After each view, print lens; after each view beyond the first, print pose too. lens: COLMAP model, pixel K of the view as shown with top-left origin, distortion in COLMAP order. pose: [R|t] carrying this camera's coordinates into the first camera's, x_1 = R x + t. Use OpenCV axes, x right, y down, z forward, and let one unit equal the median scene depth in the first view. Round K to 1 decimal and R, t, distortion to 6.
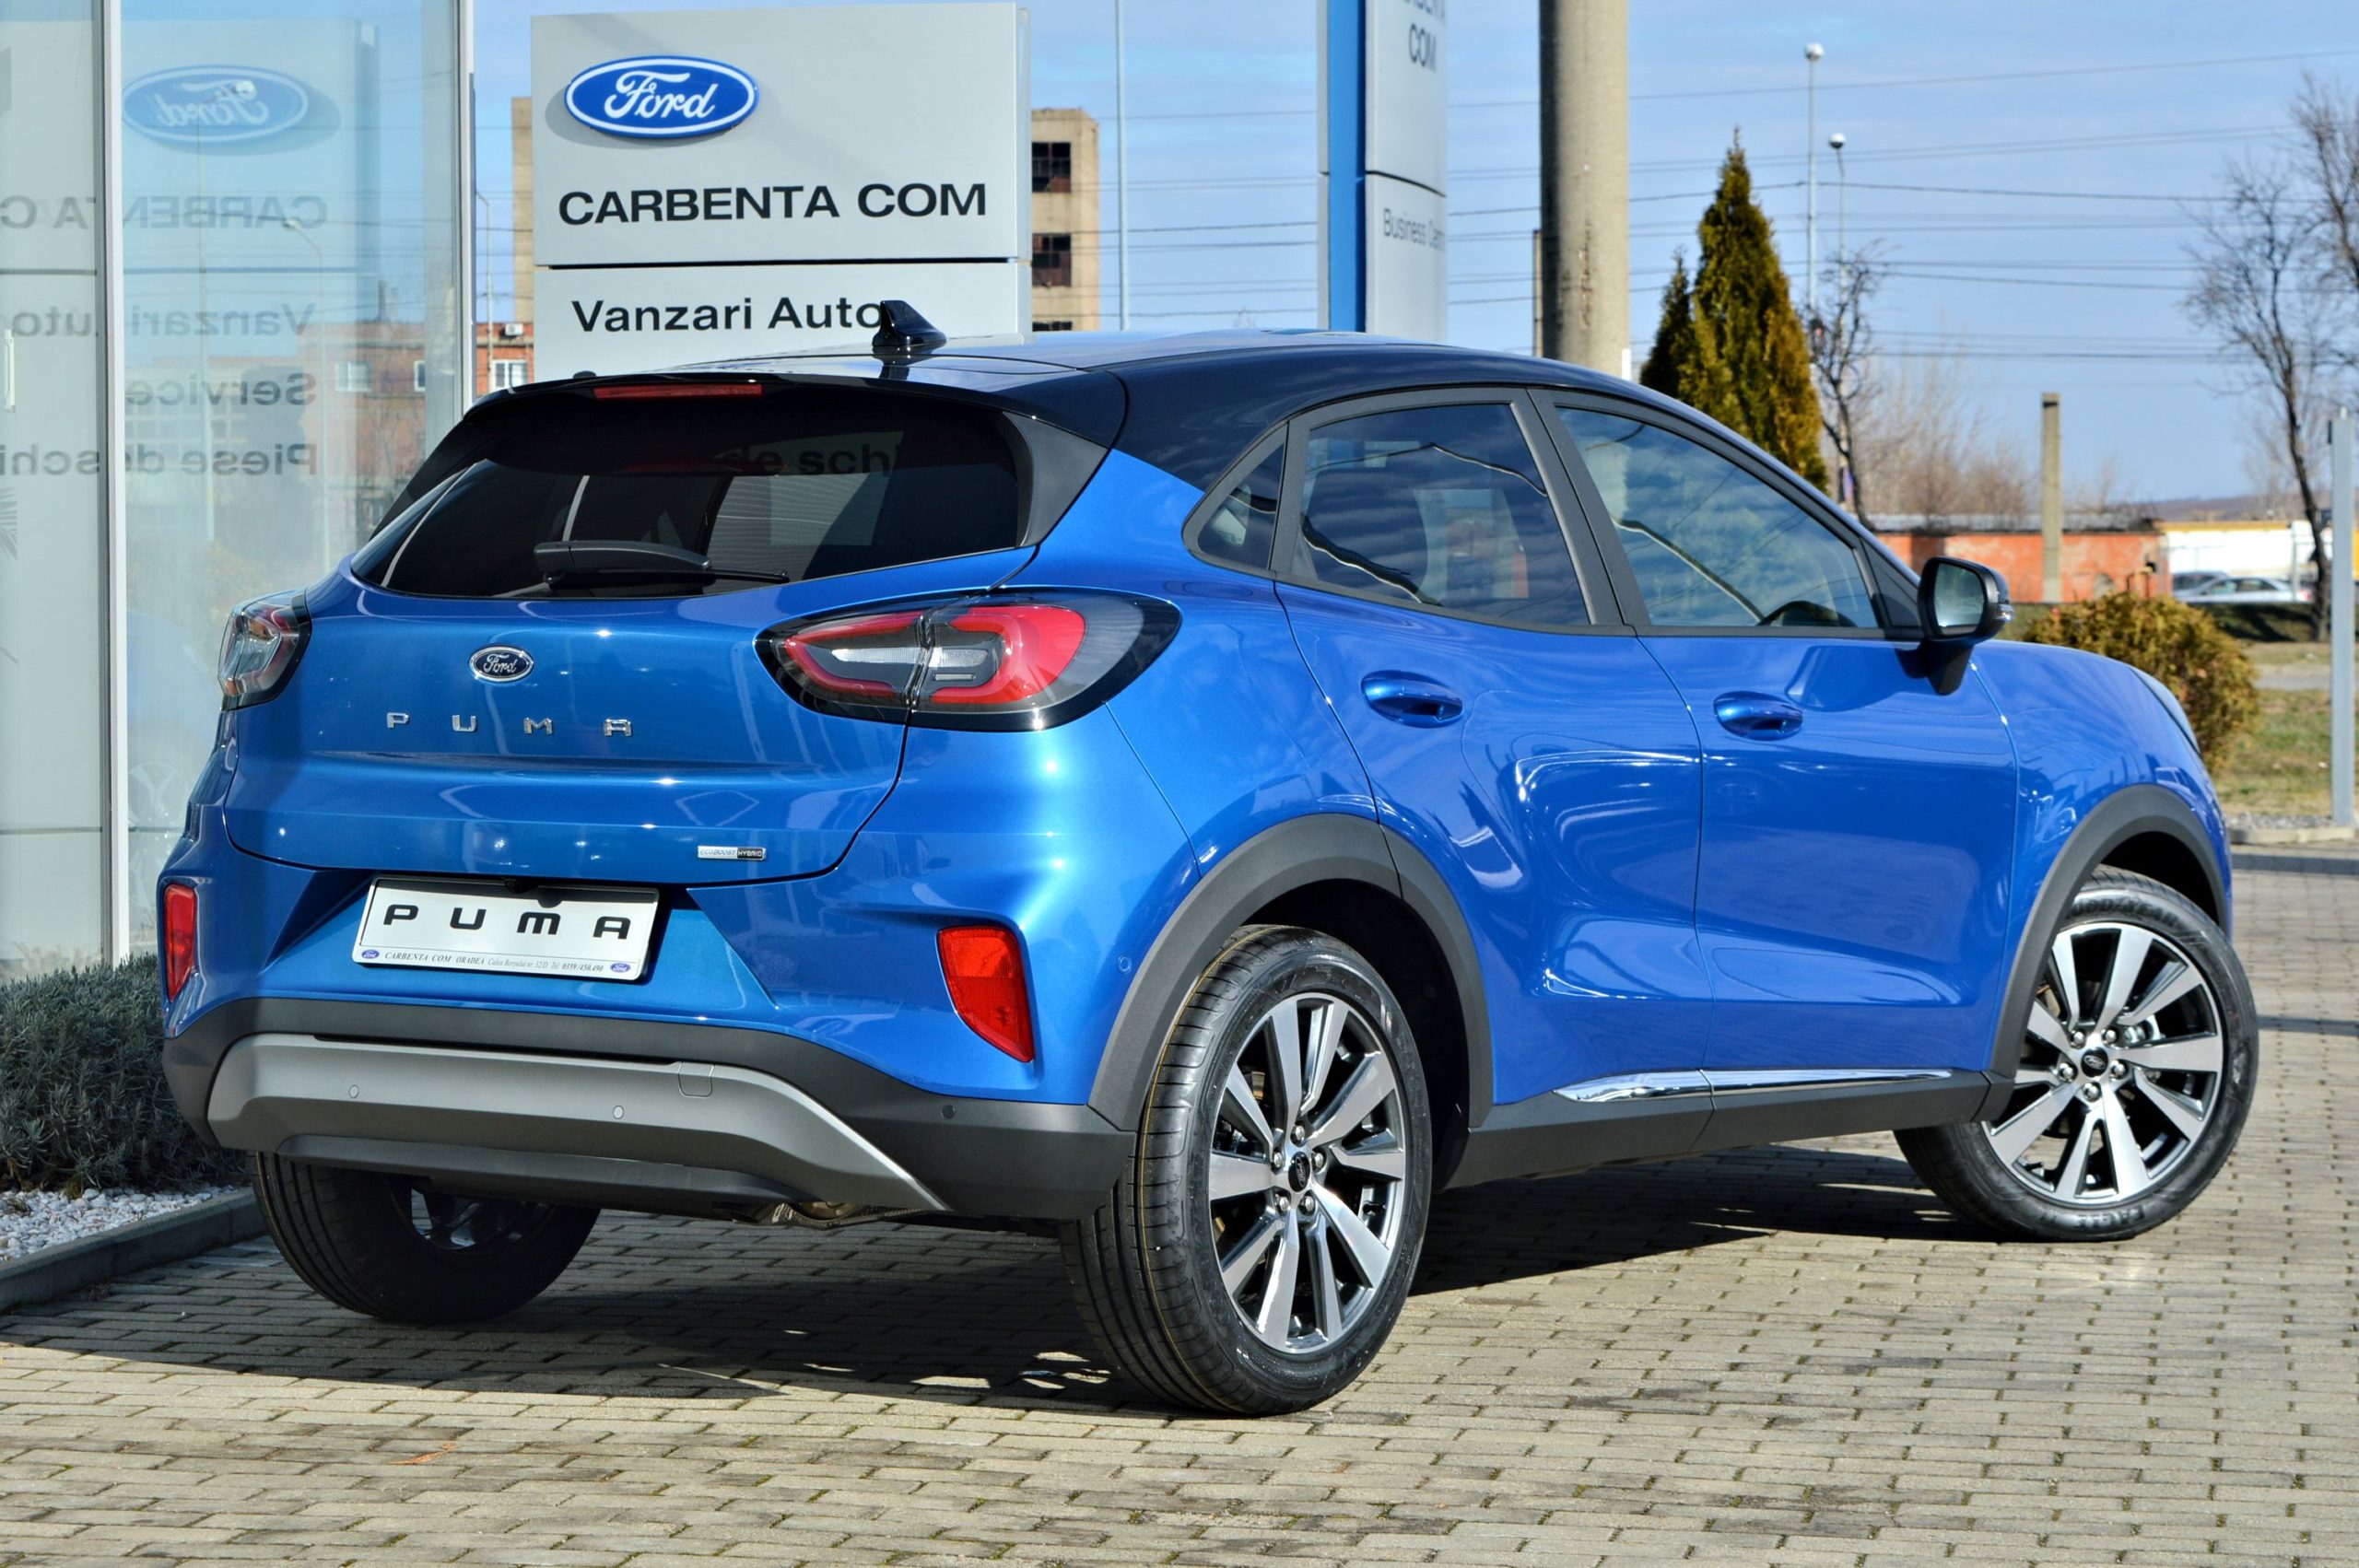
lens RADIAL K [[5451.5, 0, 1171.1], [0, 5451.5, 784.4], [0, 0, 1]] dist [0.073344, 0.199163]
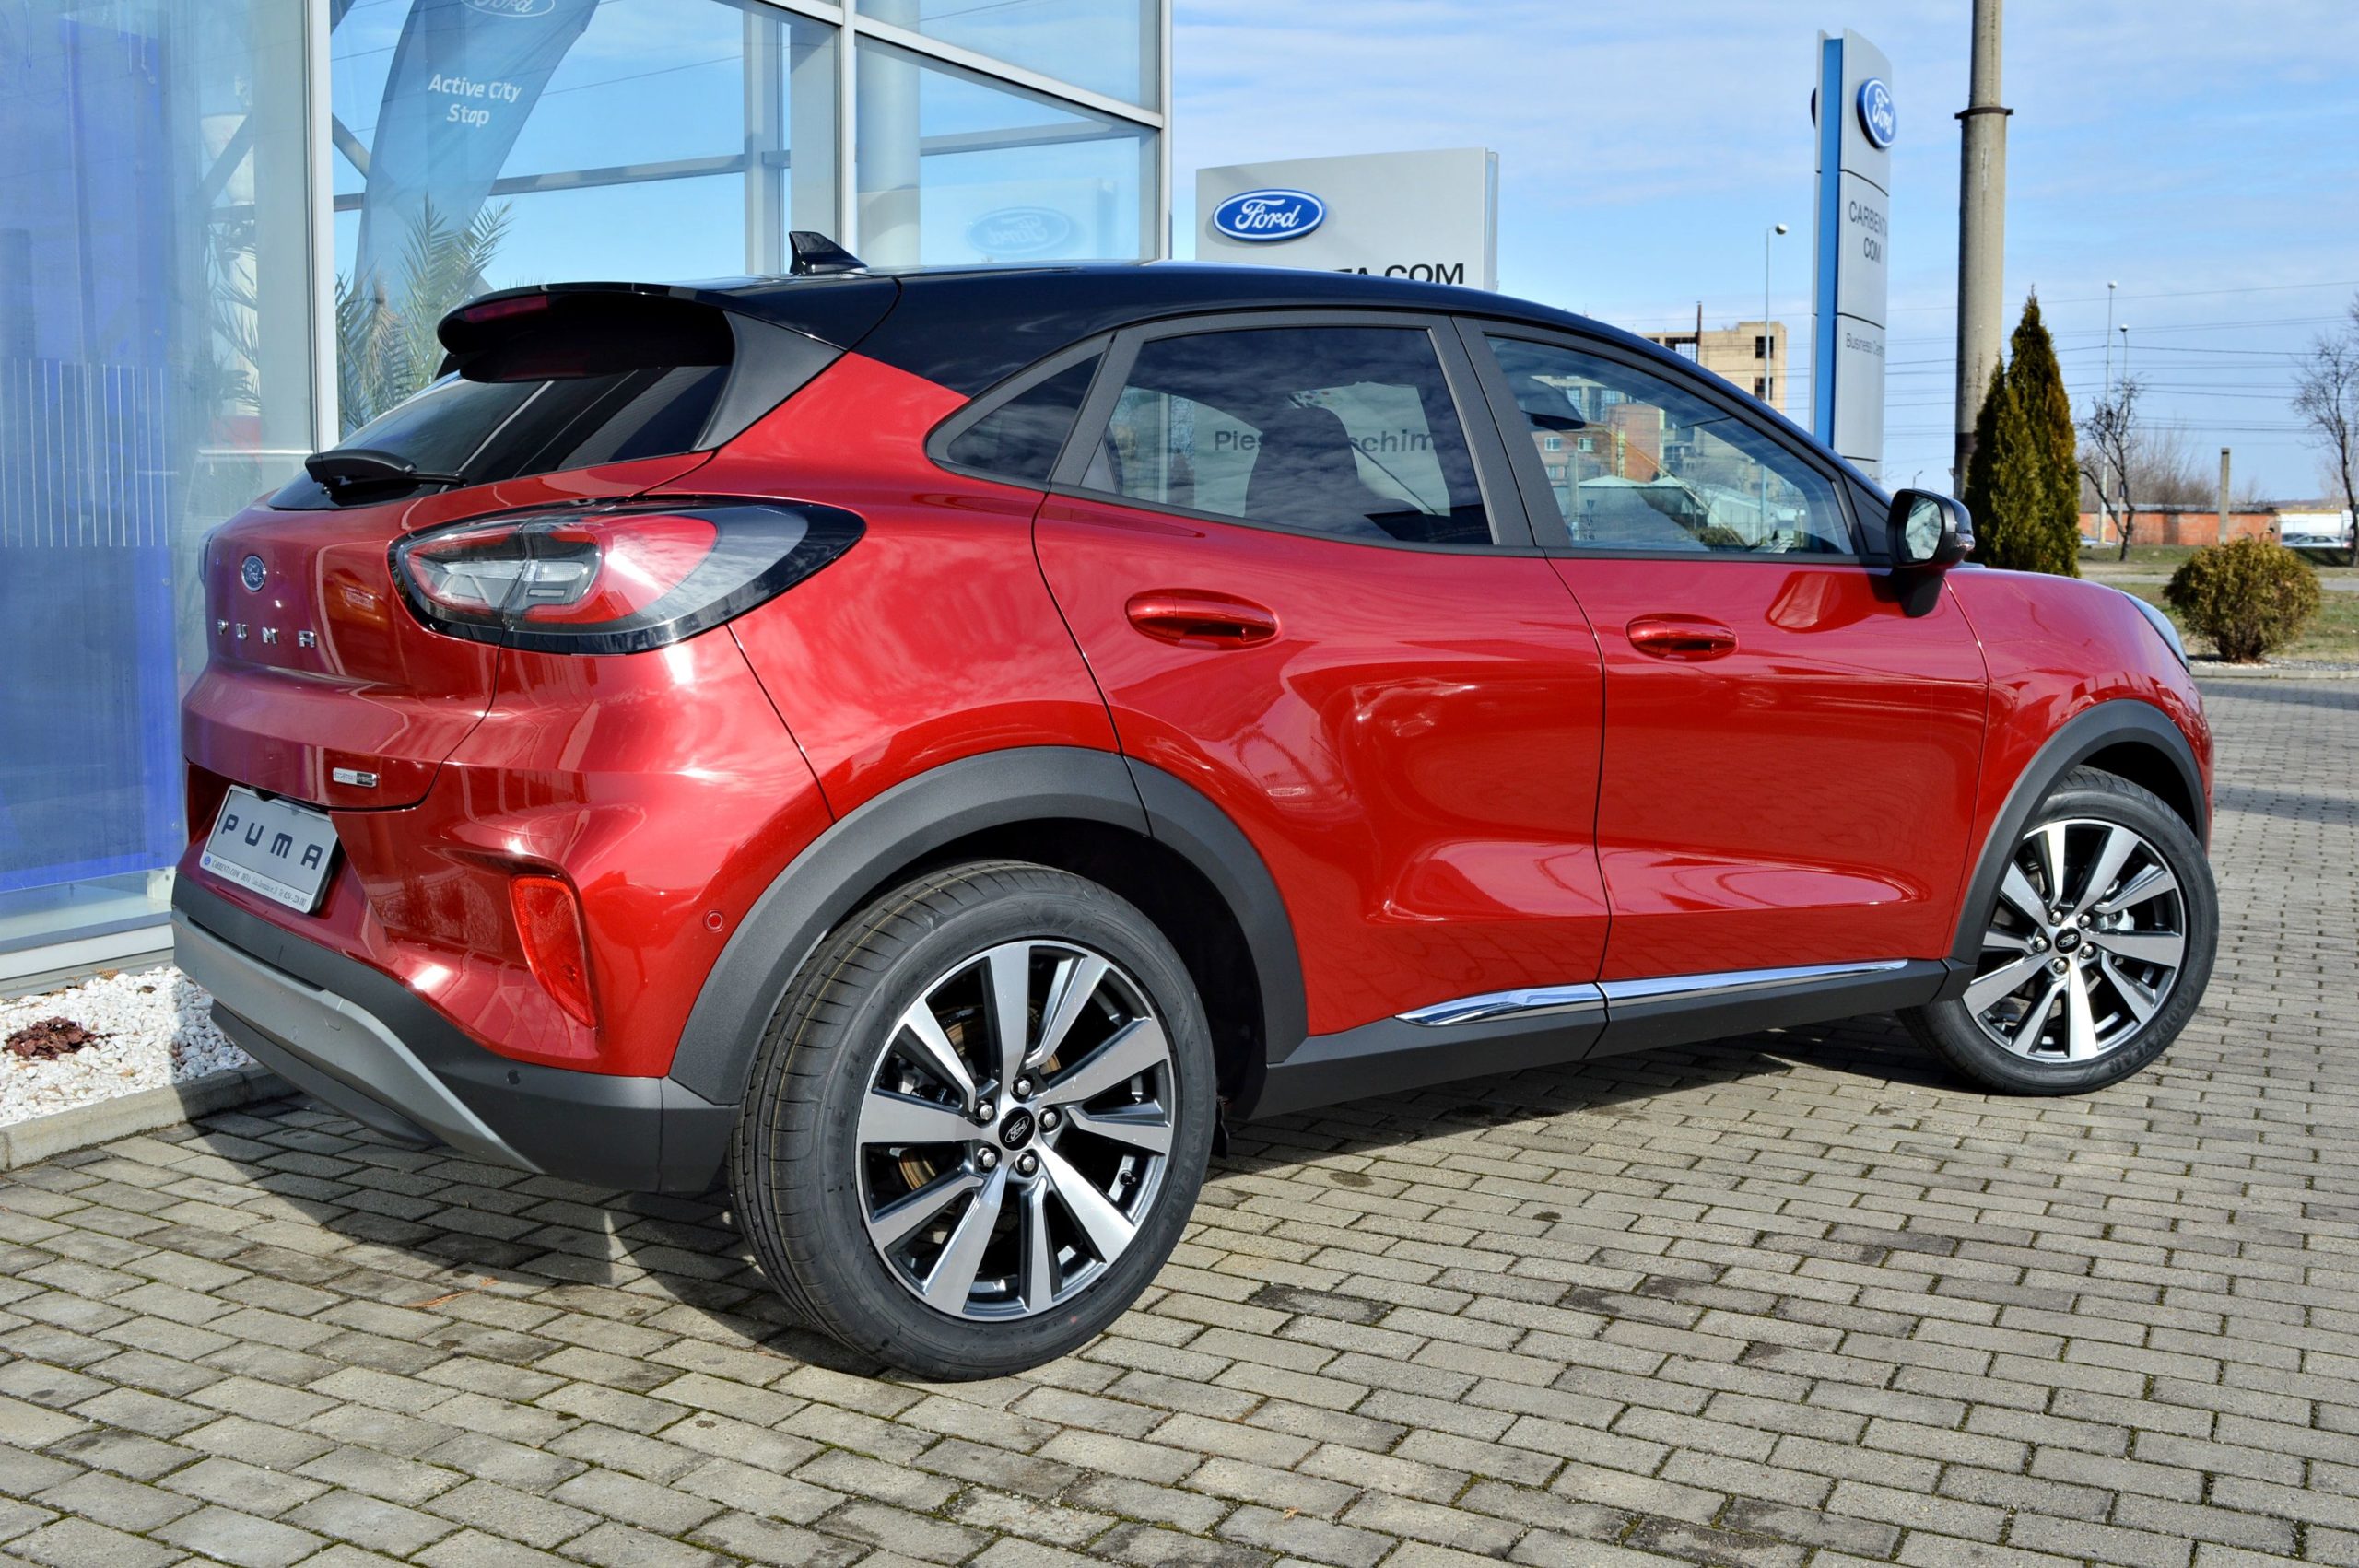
lens RADIAL K [[2291.8, 0, 1177.8], [0, 2291.8, 775.4], [0, 0, 1]] dist [-0.079371, 0.020944]
pose [[0.962761, 0.035878, -0.267961, 0.067587], [-0.016915, 0.997207, 0.072742, -0.009385], [0.269823, -0.065501, 0.960680, 0.335447]]
